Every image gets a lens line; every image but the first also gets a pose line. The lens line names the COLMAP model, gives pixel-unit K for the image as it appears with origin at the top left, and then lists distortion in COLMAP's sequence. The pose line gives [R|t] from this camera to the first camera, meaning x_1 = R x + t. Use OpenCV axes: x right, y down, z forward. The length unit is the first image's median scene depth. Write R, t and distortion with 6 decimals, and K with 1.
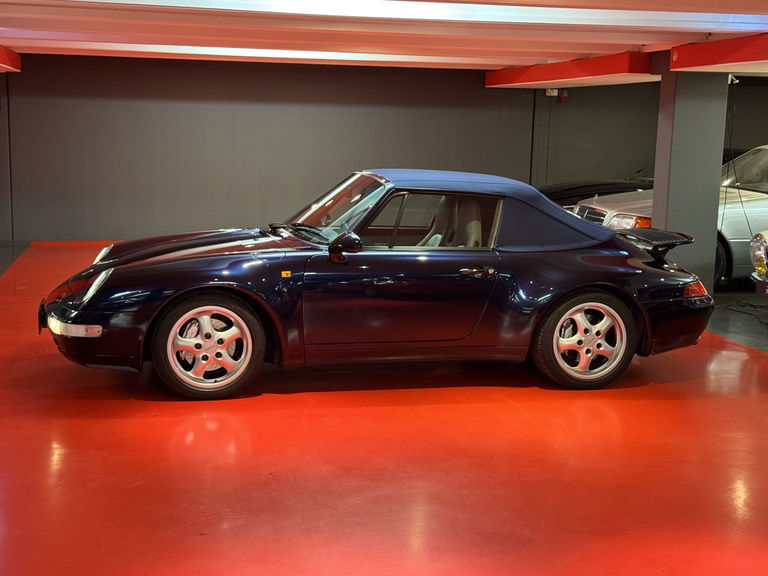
lens RADIAL K [[1115.7, 0, 384.0], [0, 1115.7, 288.0], [0, 0, 1]] dist [0.126550, 0.034499]
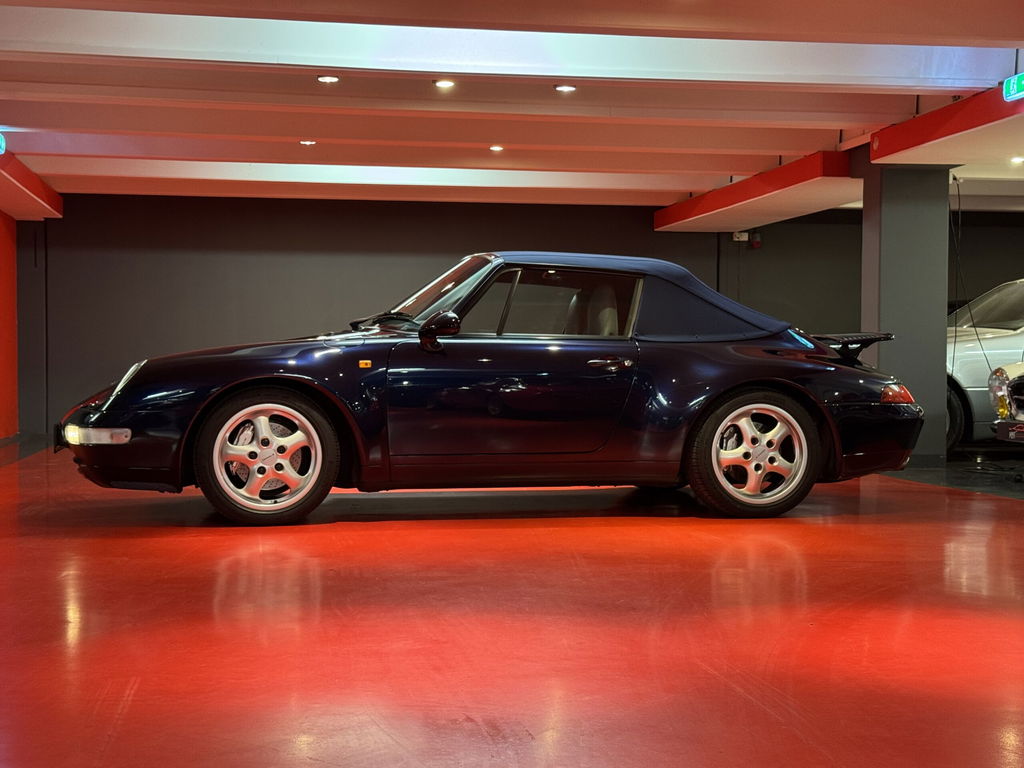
lens RADIAL K [[1487.6, 0, 512.0], [0, 1487.6, 384.0], [0, 0, 1]] dist [0.126550, 0.034499]
pose [[0.999422, -0.018113, -0.028769, 0.043346], [0.014216, 0.991370, -0.130318, 0.132122], [0.030881, 0.129834, 0.991055, -0.034859]]
